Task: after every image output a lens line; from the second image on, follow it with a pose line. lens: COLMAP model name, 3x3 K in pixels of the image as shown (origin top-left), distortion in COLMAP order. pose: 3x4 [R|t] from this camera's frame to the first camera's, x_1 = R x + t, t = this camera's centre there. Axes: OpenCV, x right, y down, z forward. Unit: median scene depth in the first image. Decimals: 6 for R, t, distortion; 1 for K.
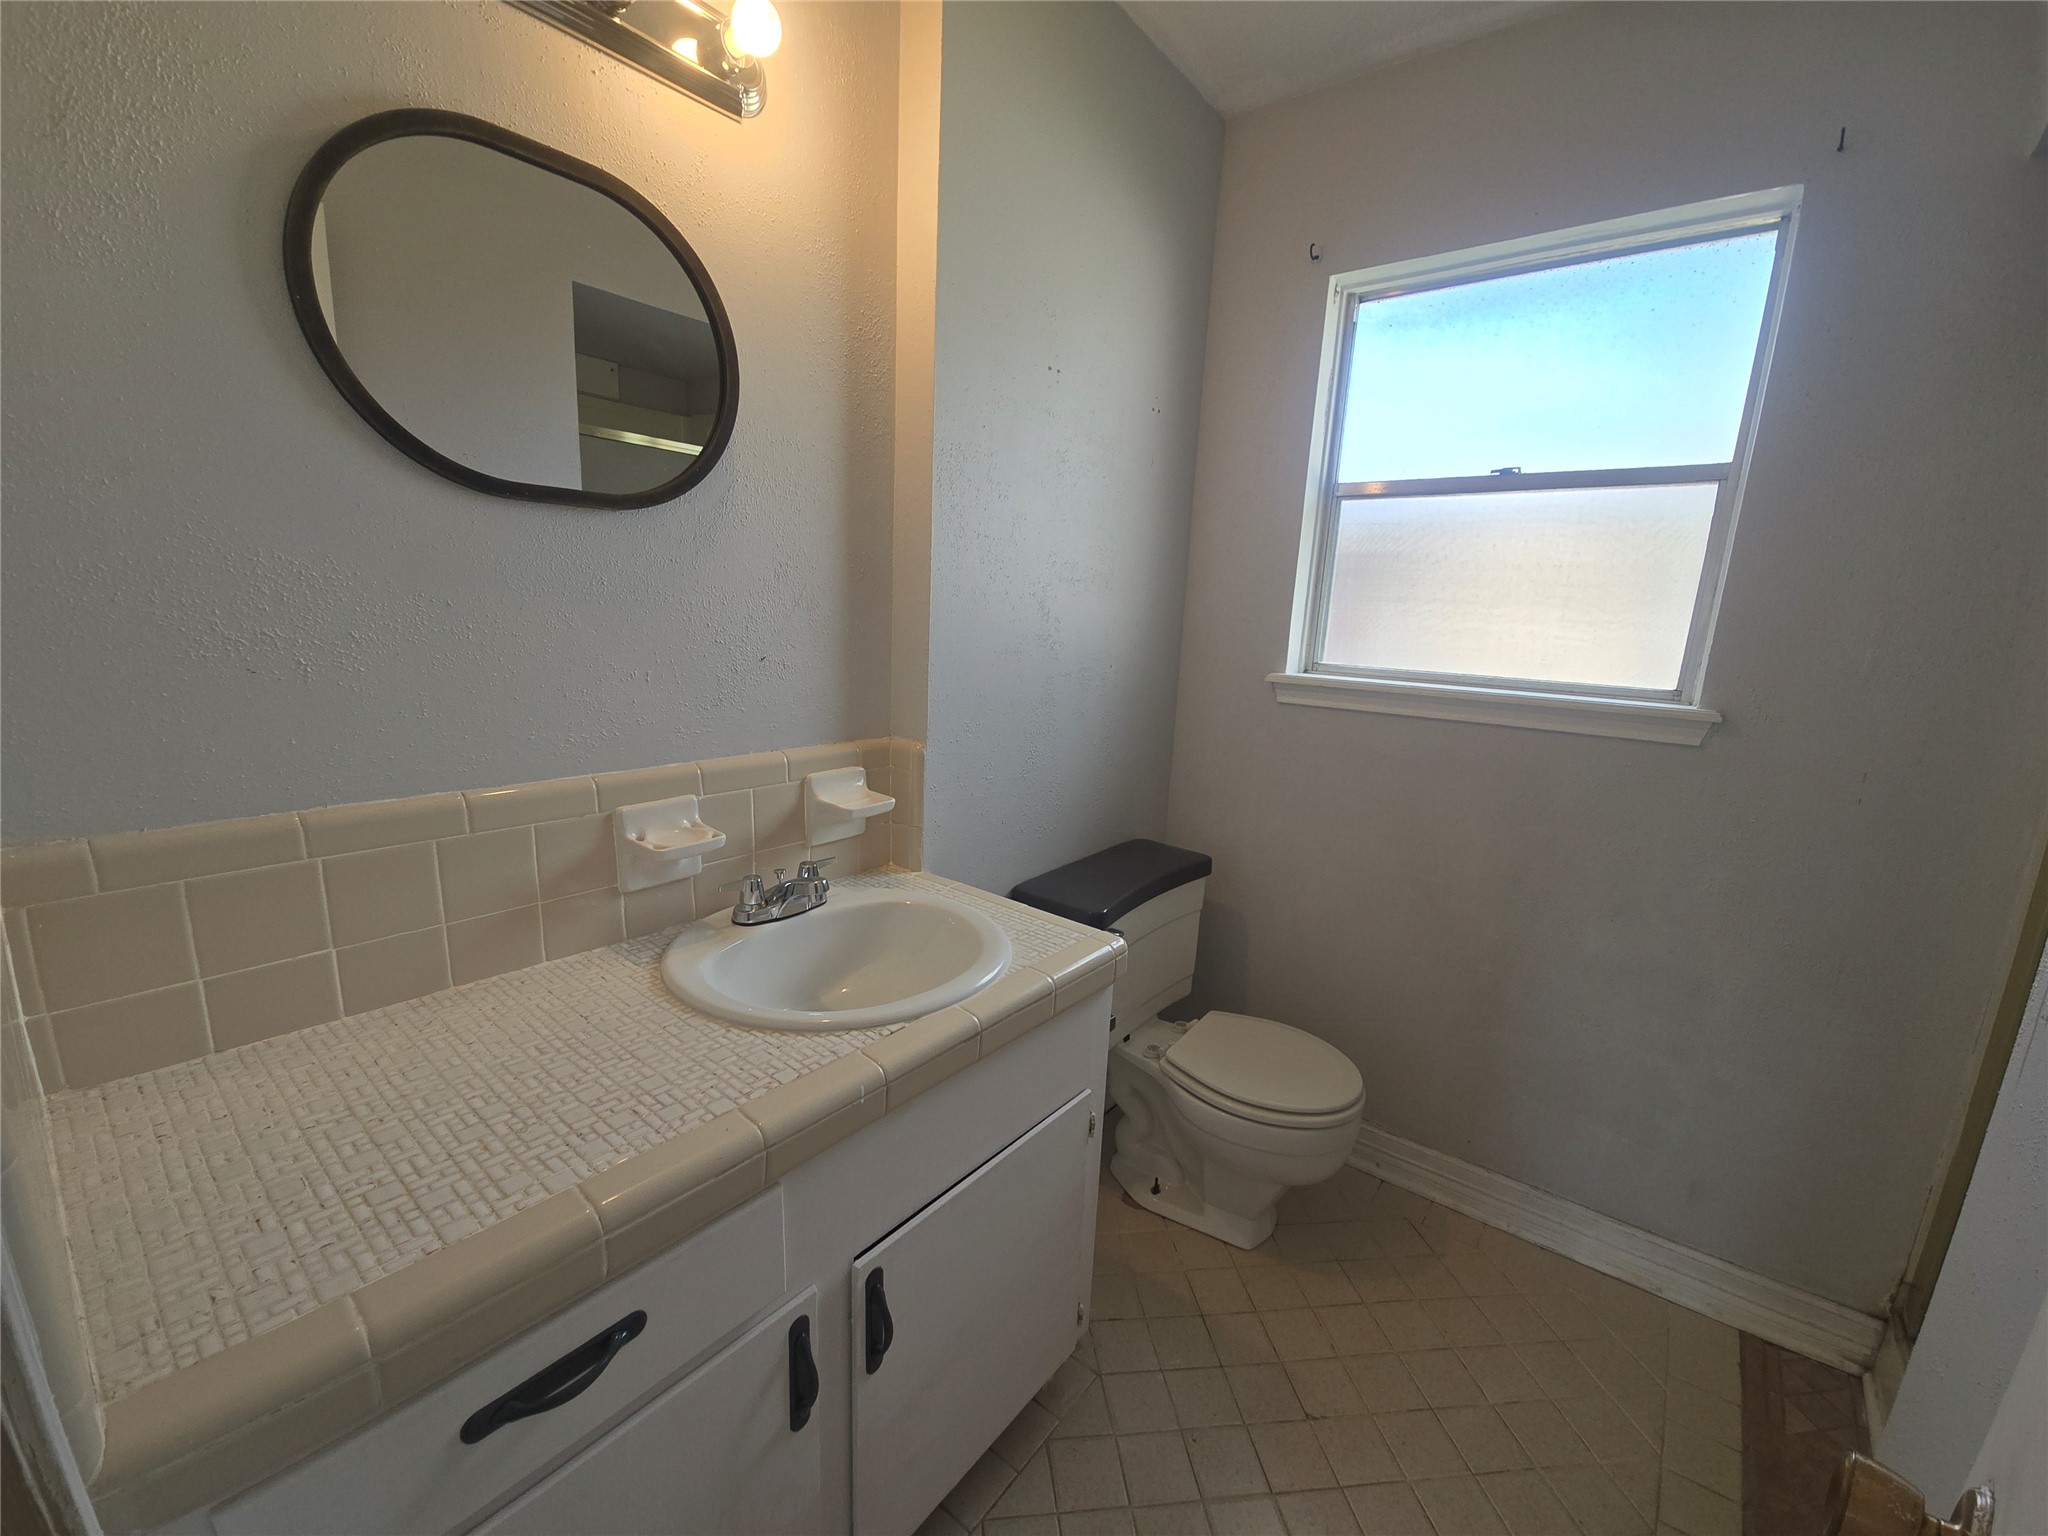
lens RADIAL K [[837.0, 0, 1023.6], [0, 837.0, 770.5], [0, 0, 1]] dist [0.001429, -0.000212]
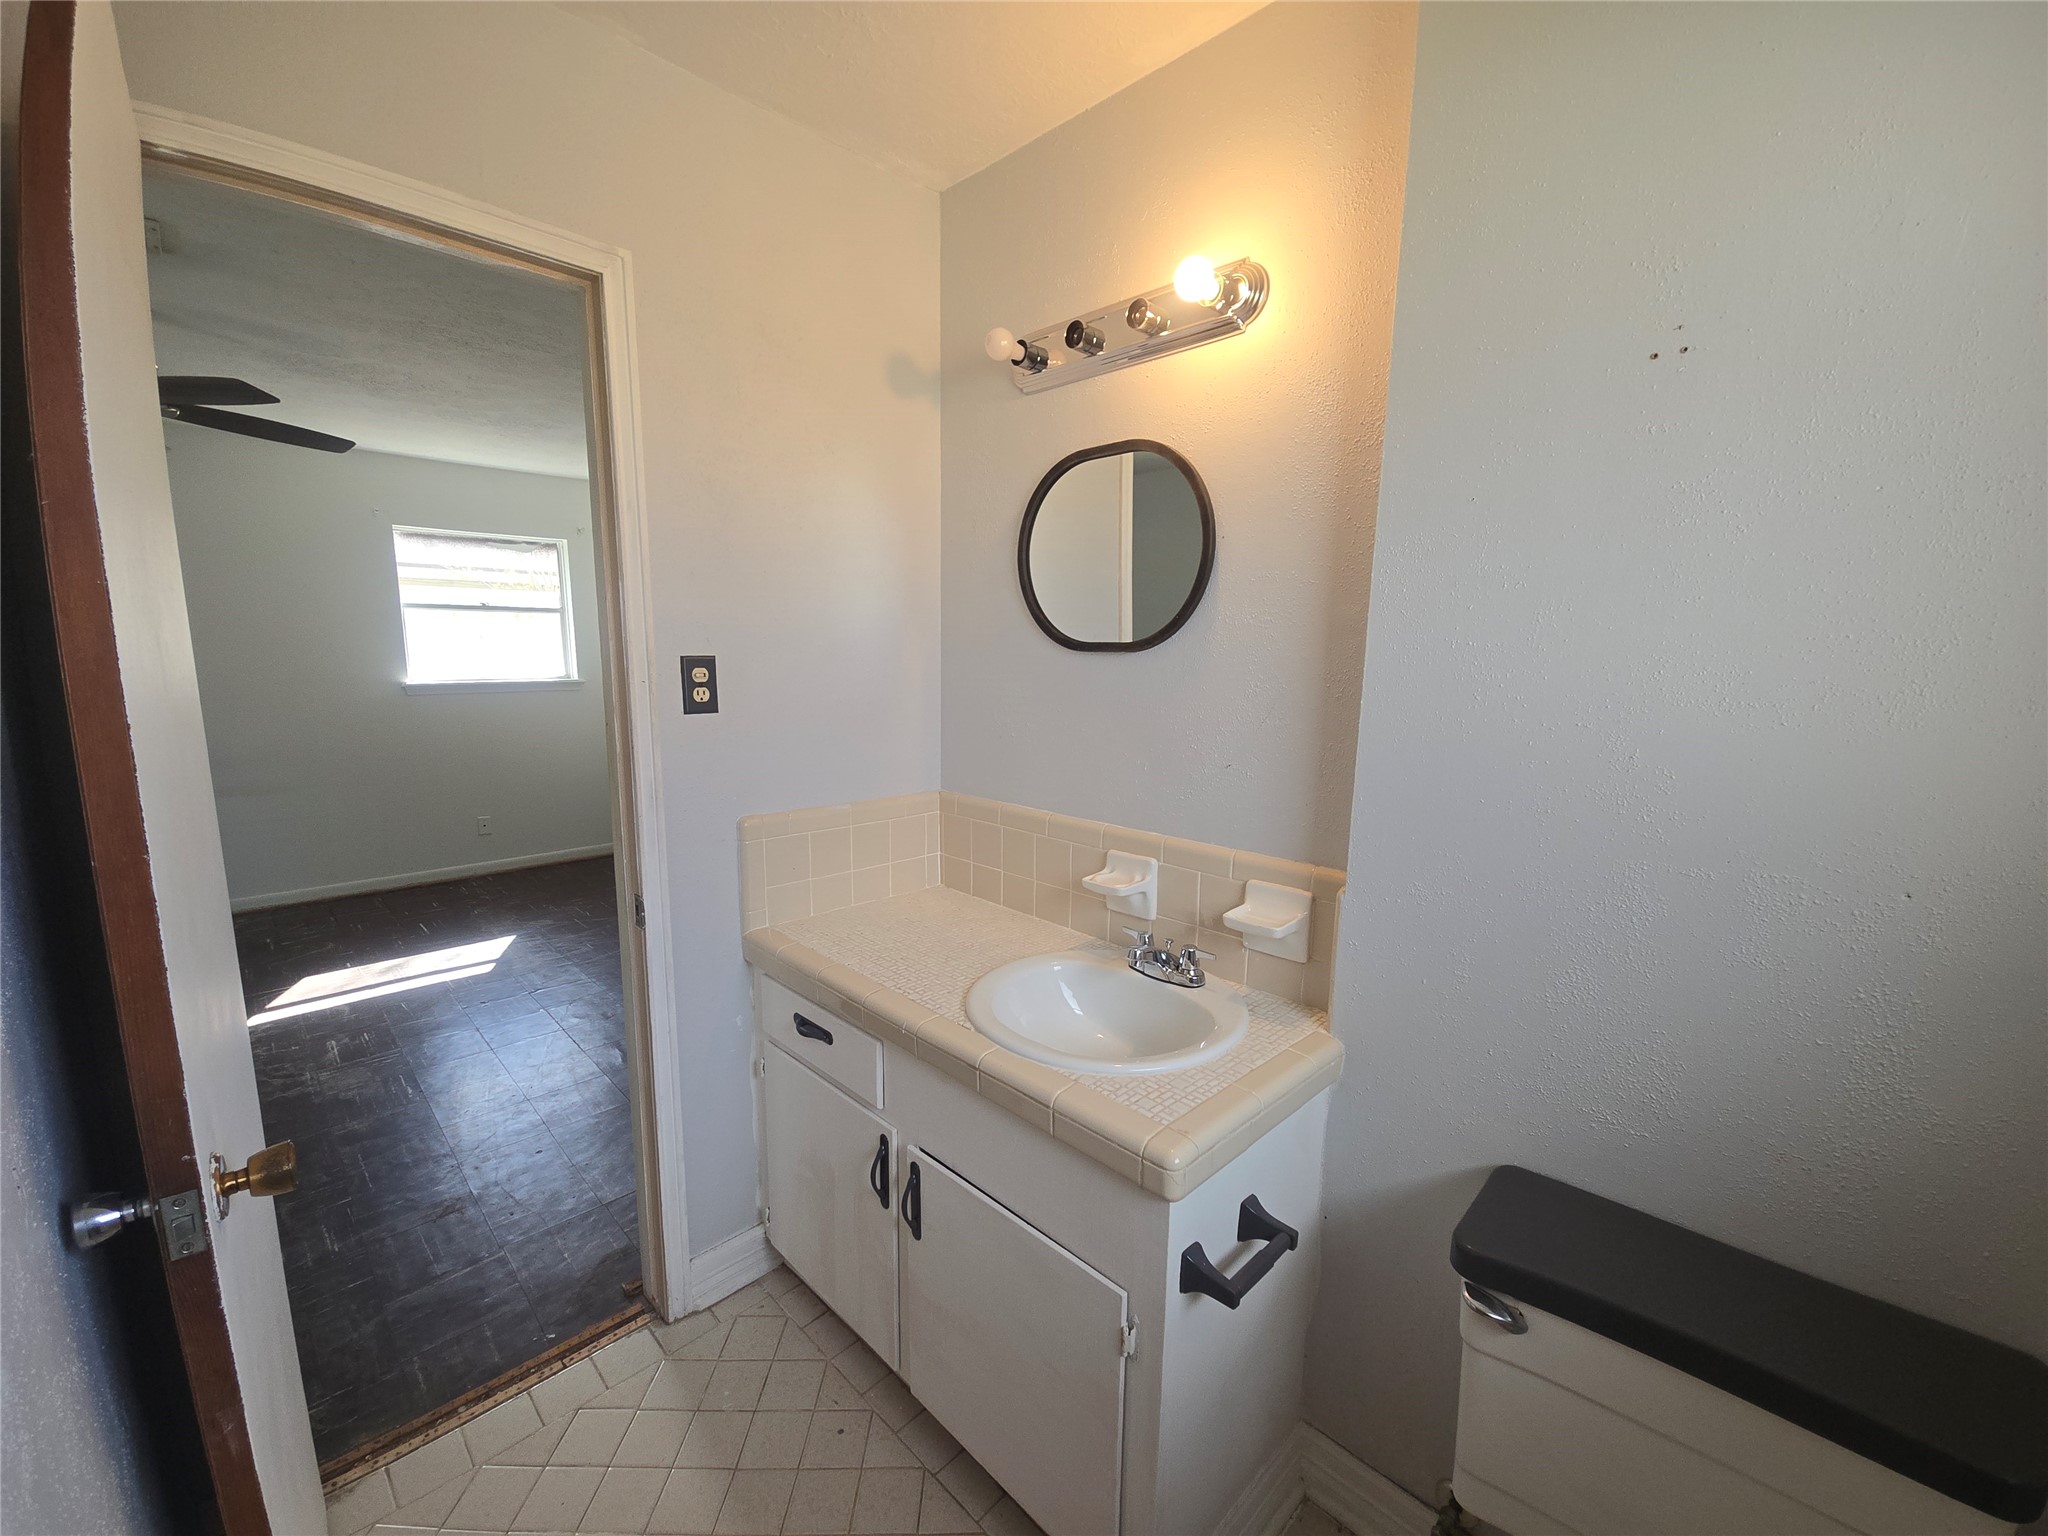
lens RADIAL K [[837.0, 0, 1020.4], [0, 837.0, 764.6], [0, 0, 1]] dist [0.001429, -0.000212]
pose [[-0.118092, 0.091867, -0.988744, 1.098532], [-0.209110, 0.971083, 0.115202, -0.267845], [0.970735, 0.220360, -0.095467, 1.082797]]
